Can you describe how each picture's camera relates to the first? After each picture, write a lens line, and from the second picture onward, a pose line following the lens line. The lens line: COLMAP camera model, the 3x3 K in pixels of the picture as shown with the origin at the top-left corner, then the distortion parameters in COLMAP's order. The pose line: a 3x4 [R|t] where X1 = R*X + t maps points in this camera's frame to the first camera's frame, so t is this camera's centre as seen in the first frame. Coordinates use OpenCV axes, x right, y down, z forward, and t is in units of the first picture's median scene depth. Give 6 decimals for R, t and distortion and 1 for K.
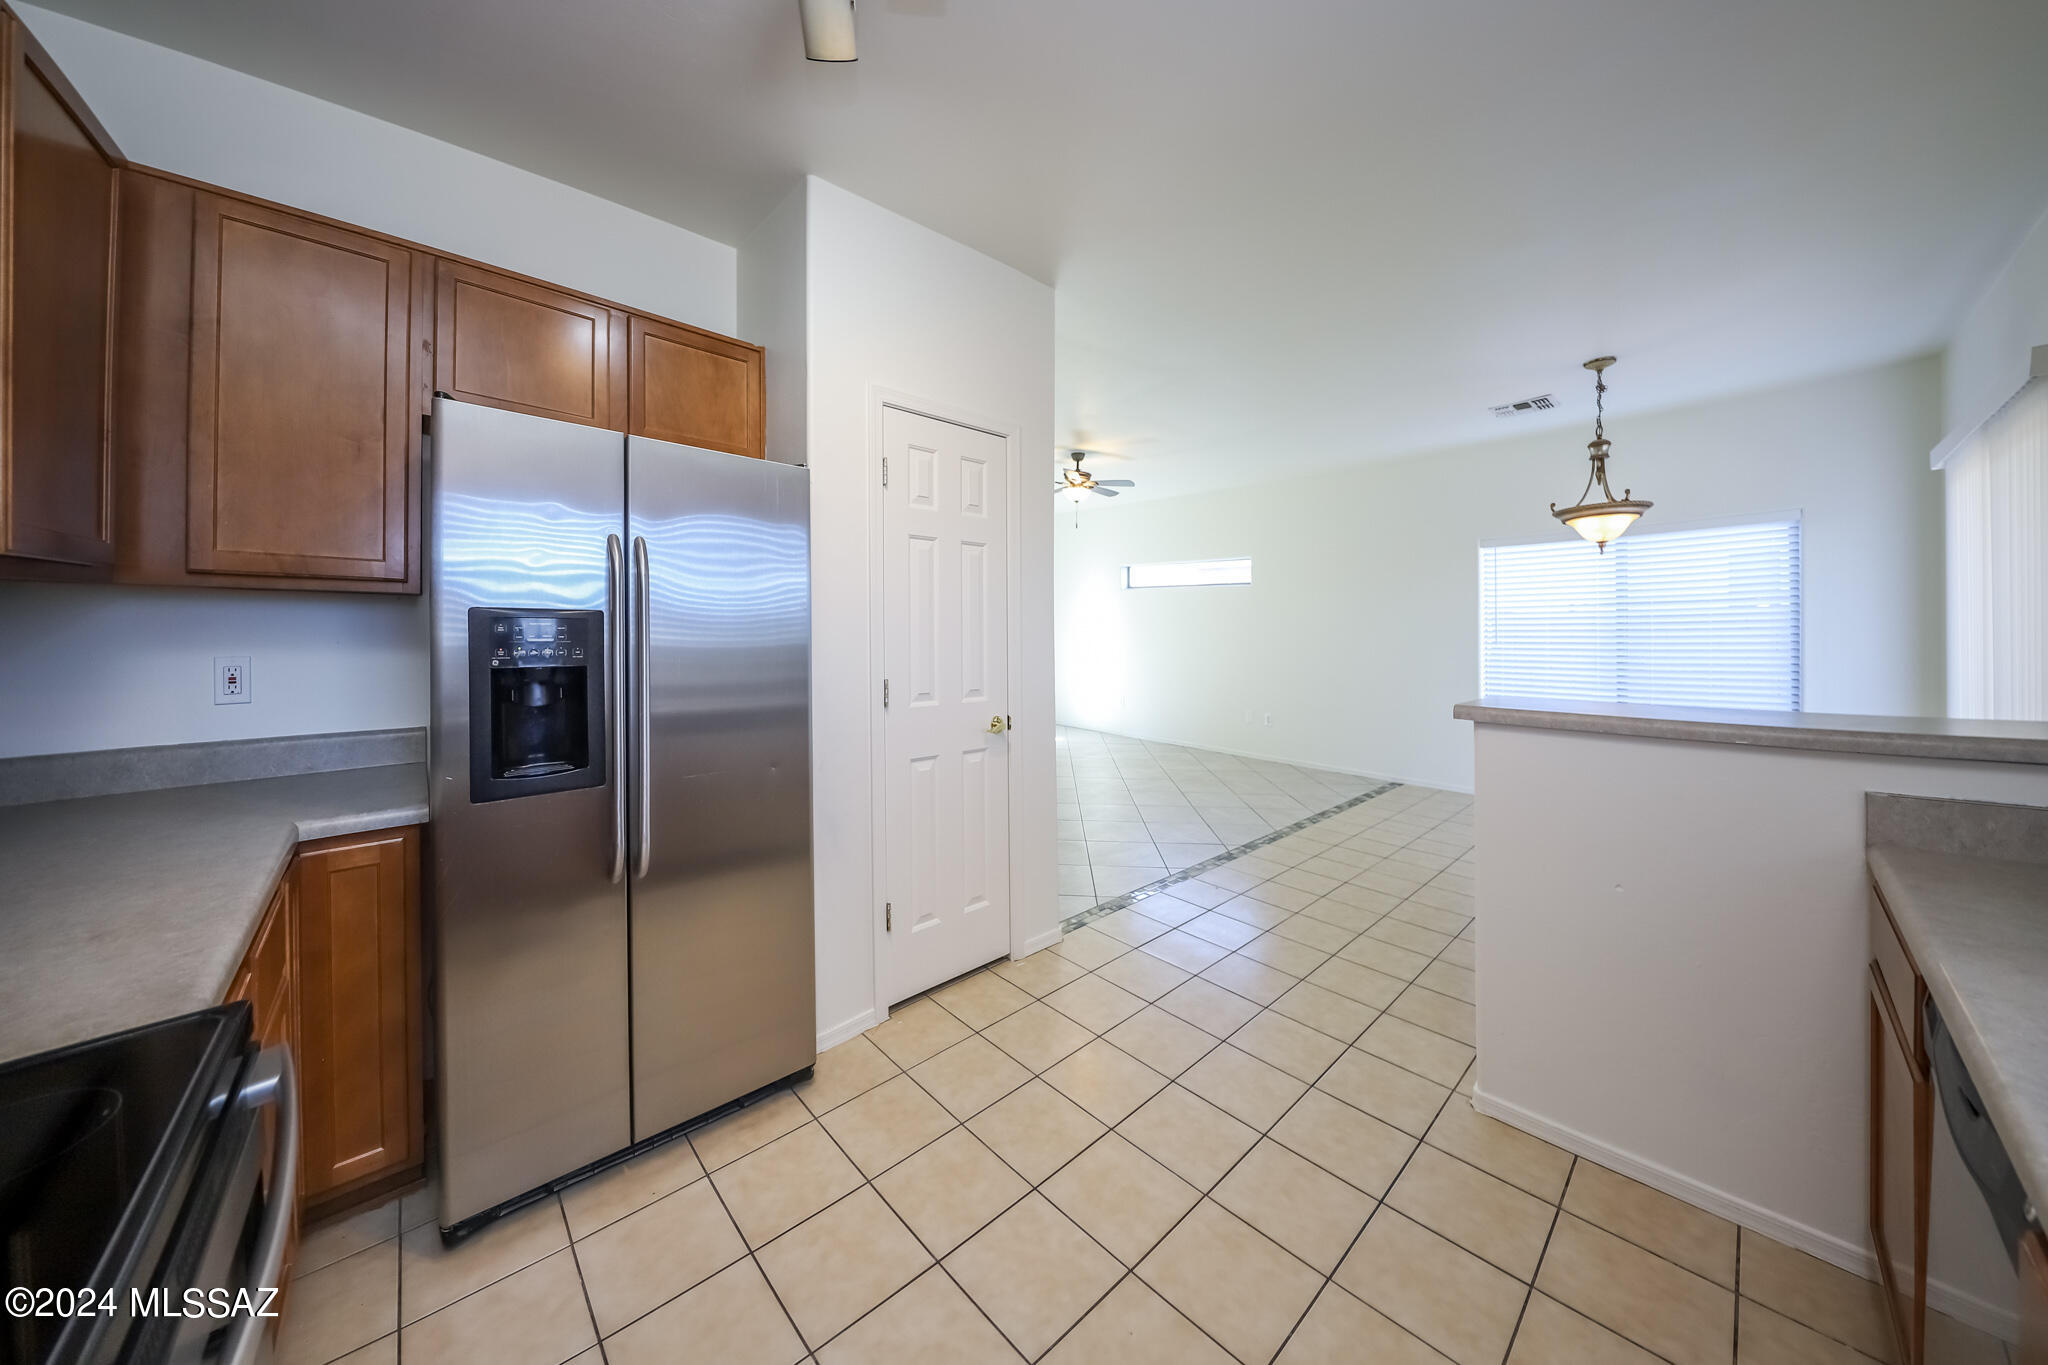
lens RADIAL K [[644.4, 0, 1021.7], [0, 644.4, 636.6], [0, 0, 1]] dist [0.000113, 0.000005]
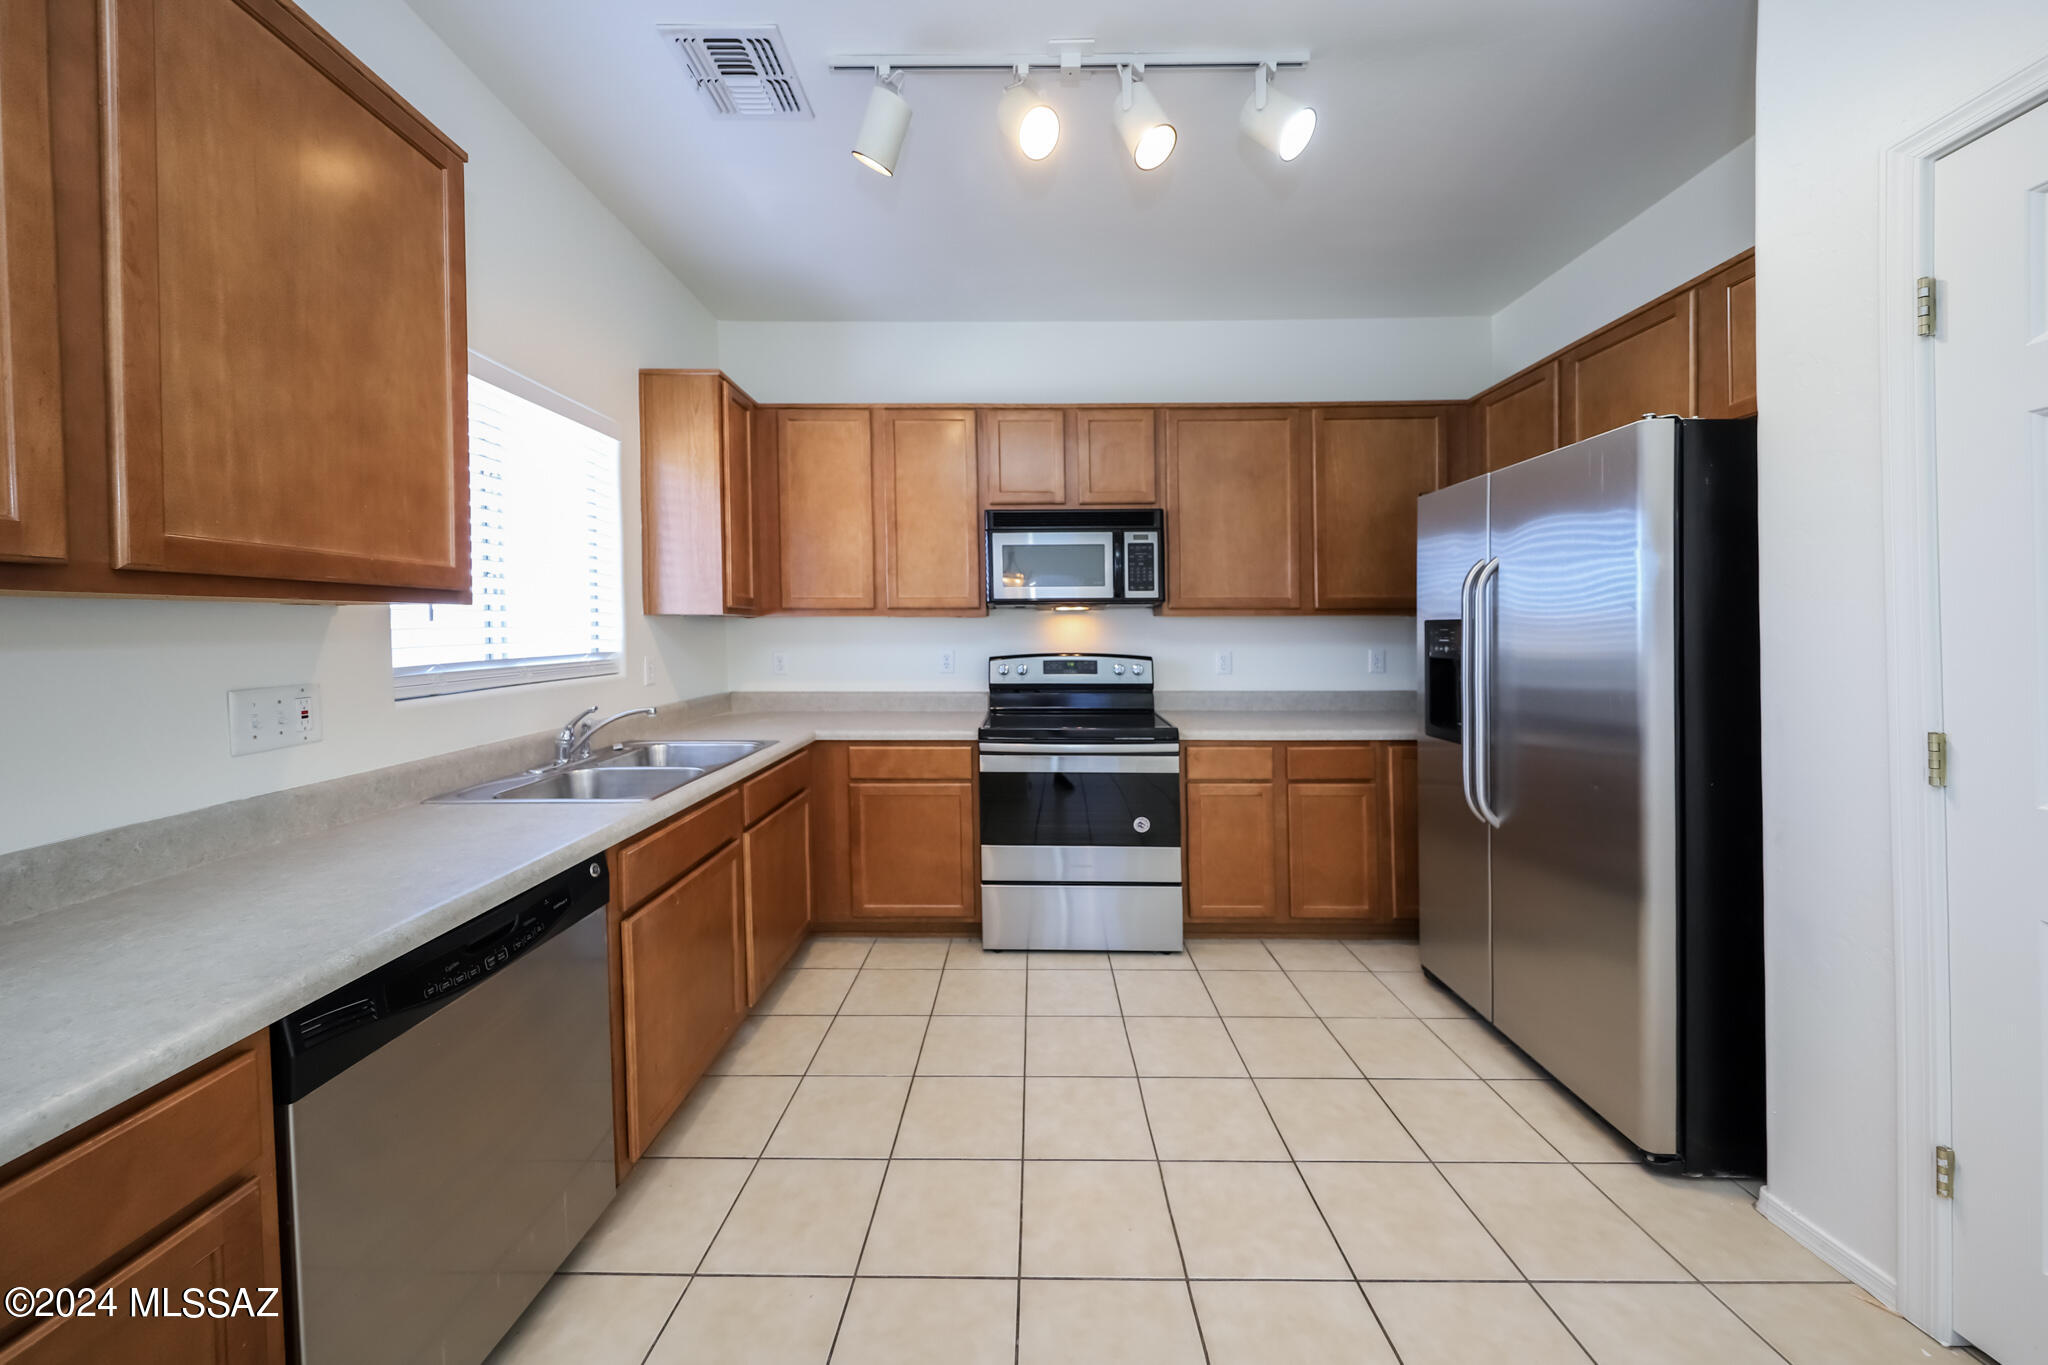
lens RADIAL K [[644.4, 0, 1021.7], [0, 644.4, 636.6], [0, 0, 1]] dist [0.000113, 0.000005]
pose [[-0.695747, 0.013614, -0.718158, 0.955898], [0.015241, 0.999875, 0.004189, -0.024745], [0.718126, -0.008031, -0.695867, 1.275093]]
